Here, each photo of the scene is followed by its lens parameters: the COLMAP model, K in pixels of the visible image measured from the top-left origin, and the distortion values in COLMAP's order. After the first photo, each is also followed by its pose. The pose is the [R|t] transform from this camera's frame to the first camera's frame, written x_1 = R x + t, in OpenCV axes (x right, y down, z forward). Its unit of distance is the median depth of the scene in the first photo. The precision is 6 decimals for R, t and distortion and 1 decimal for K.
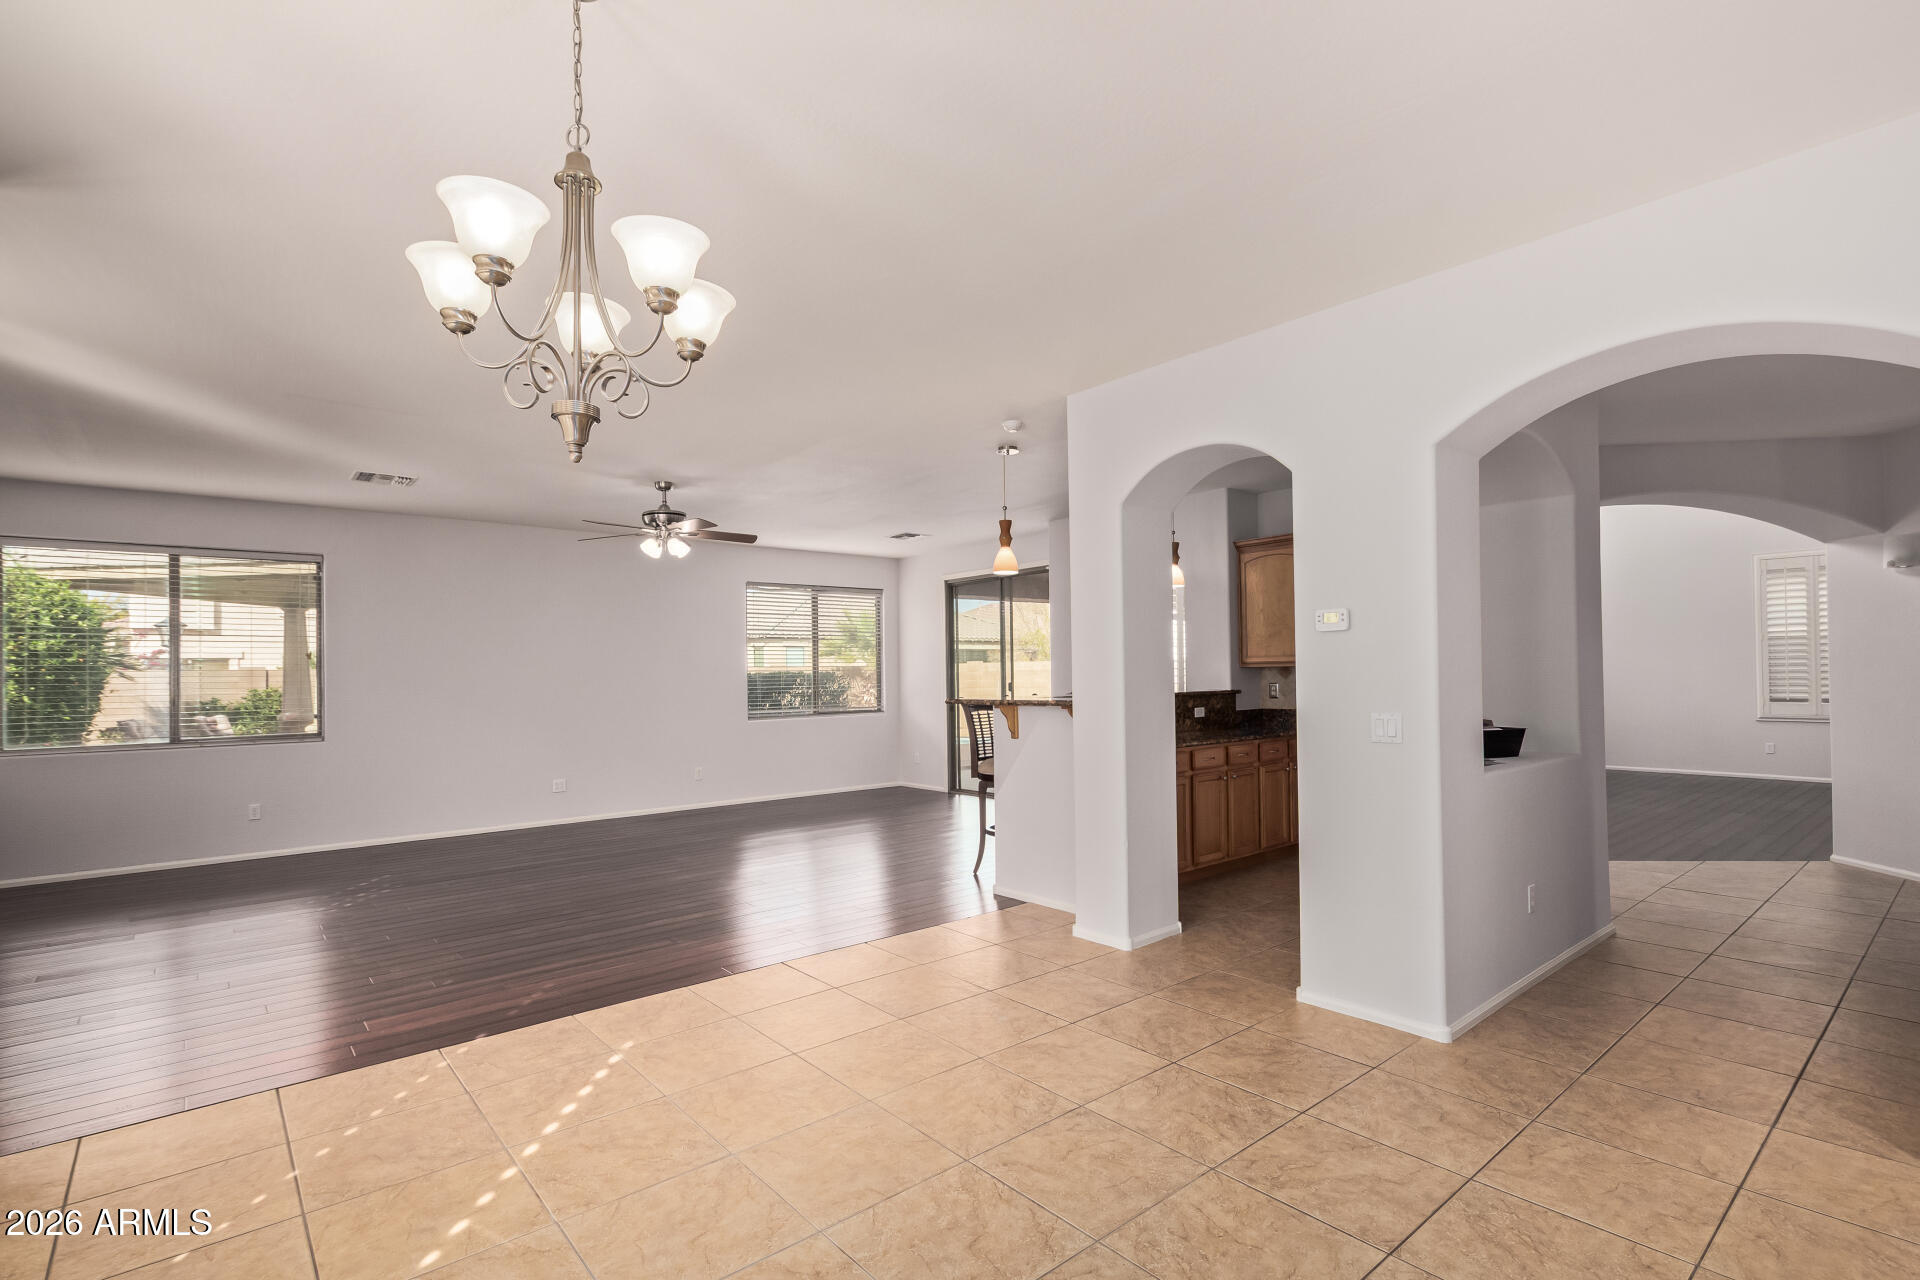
lens RADIAL K [[903.4, 0, 968.2], [0, 903.4, 663.2], [0, 0, 1]] dist [-0.005328, -0.000279]
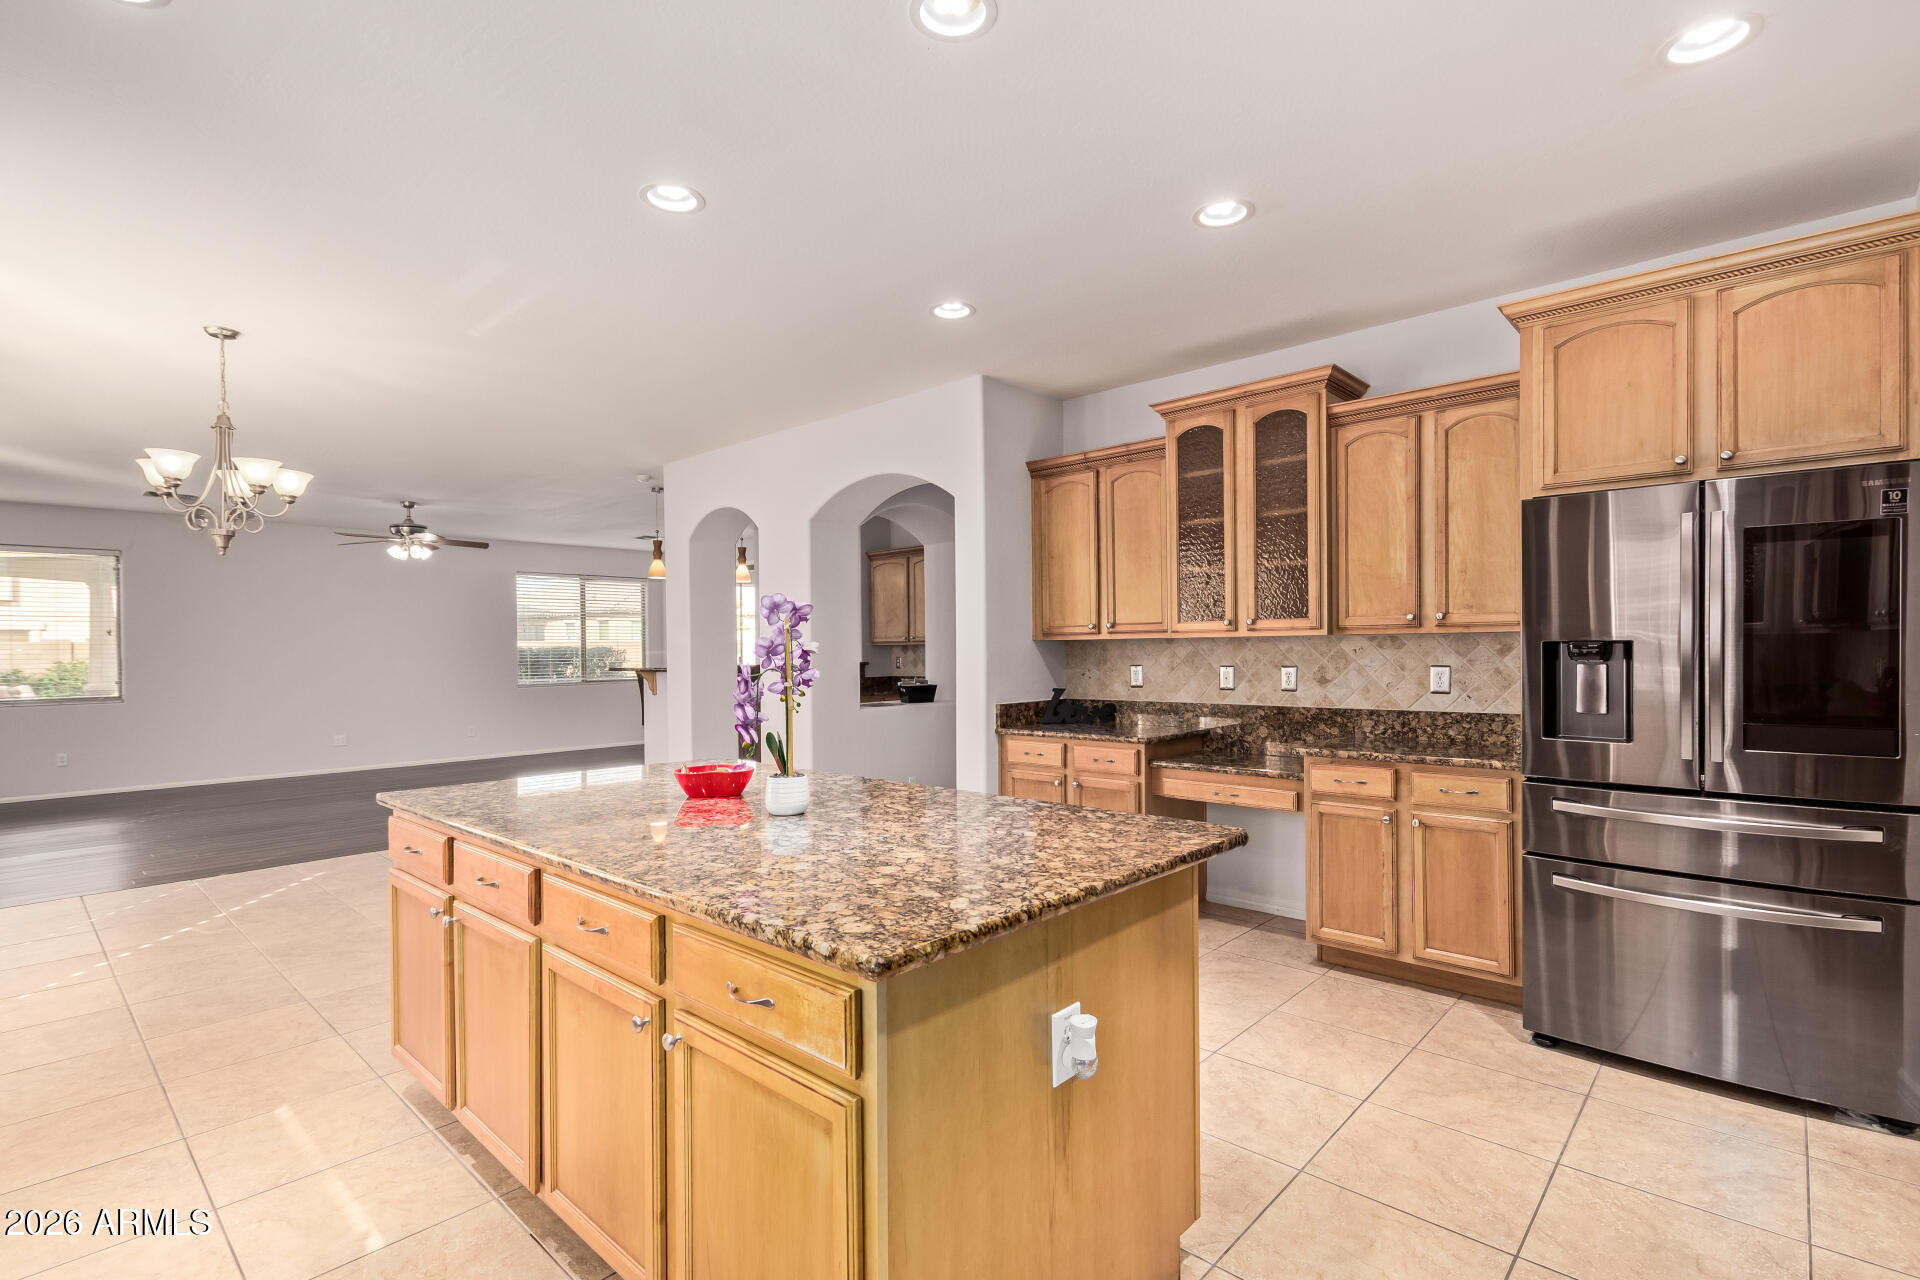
lens RADIAL K [[899.2, 0, 957.5], [0, 899.2, 645.6], [0, 0, 1]] dist [-0.002017, -0.000517]
pose [[0.993203, 0.003974, 0.116327, 0.285261], [-0.005048, 0.999947, 0.008939, -0.008188], [-0.116285, -0.009466, 0.993171, -0.362995]]
